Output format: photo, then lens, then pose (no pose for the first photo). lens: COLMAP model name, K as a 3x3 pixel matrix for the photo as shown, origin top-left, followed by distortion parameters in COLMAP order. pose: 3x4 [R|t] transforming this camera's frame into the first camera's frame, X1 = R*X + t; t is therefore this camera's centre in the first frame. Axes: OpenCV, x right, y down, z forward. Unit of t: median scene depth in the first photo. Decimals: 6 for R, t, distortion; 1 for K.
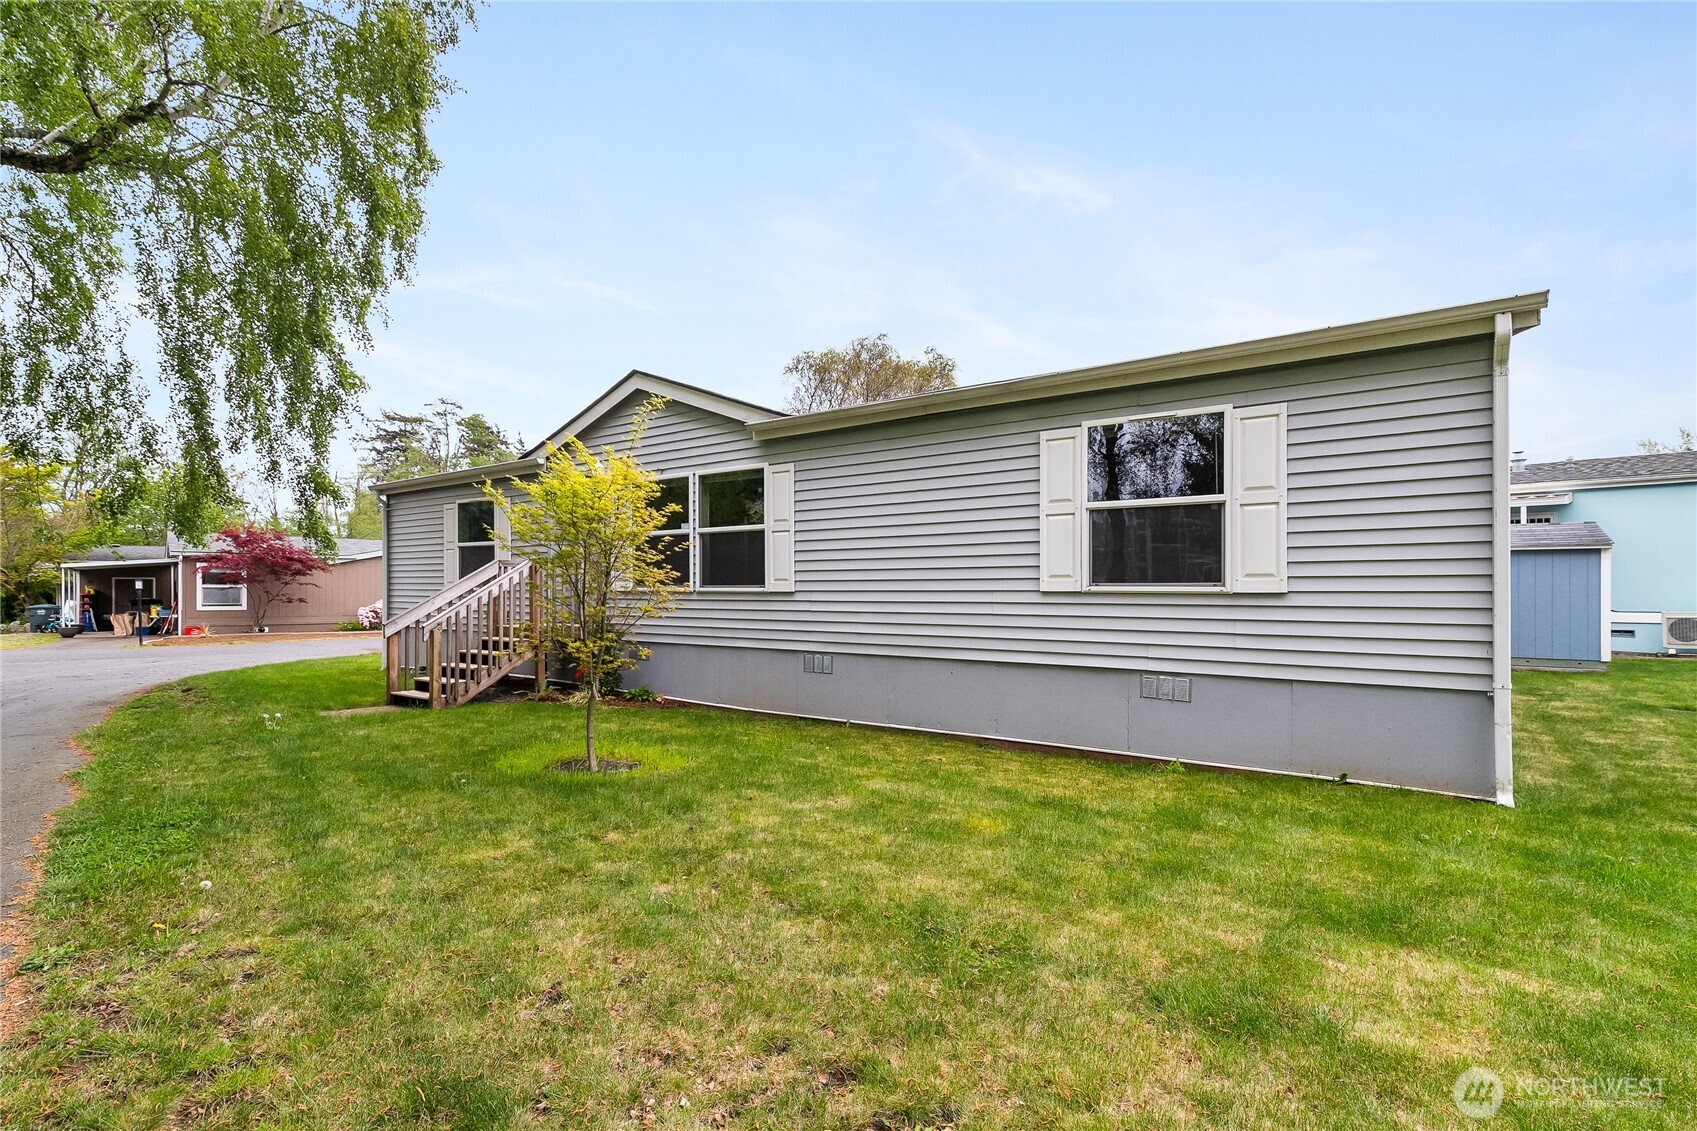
lens RADIAL K [[786.3, 0, 847.5], [0, 786.3, 579.0], [0, 0, 1]] dist [-0.001581, -0.000122]
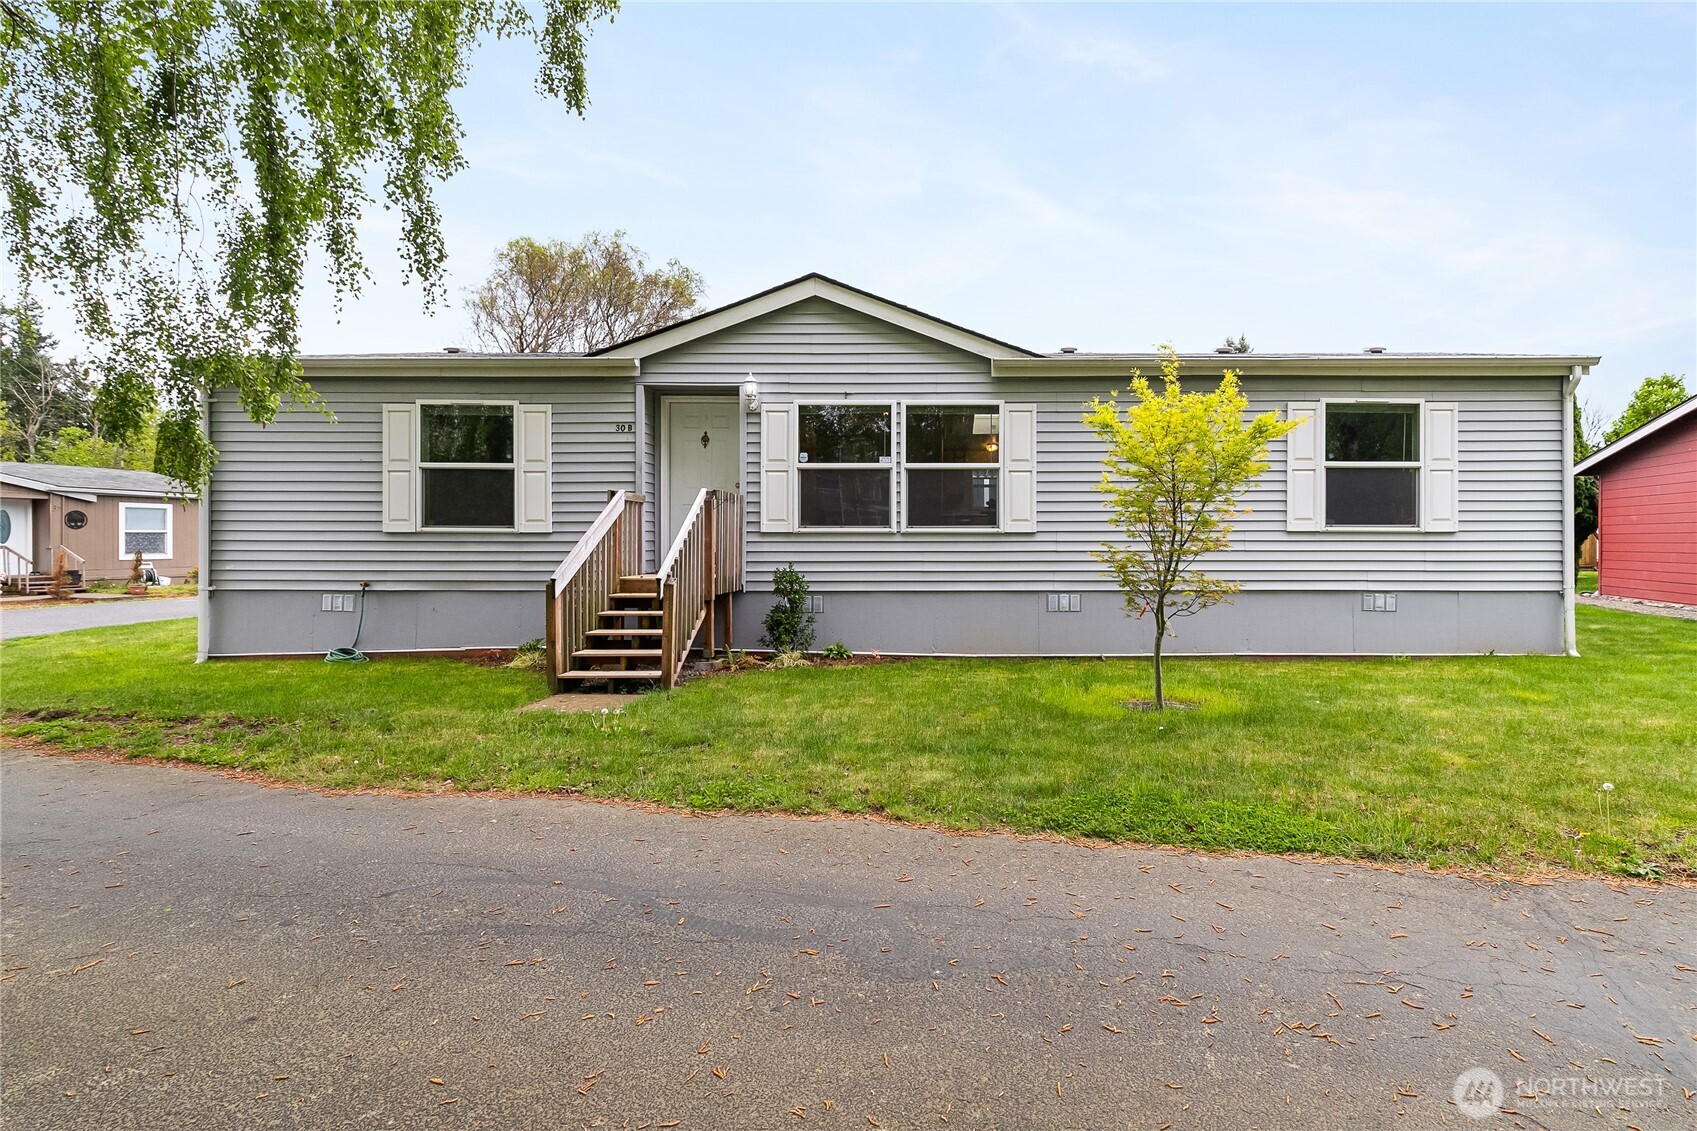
lens RADIAL K [[604.4, 0, 848.7], [0, 604.4, 525.6], [0, 0, 1]] dist [-0.000088, 0.000039]
pose [[0.816790, 0.003442, 0.576925, -0.690346], [-0.006259, 0.999976, 0.002896, 0.006883], [-0.576901, -0.005976, 0.816792, 0.494371]]
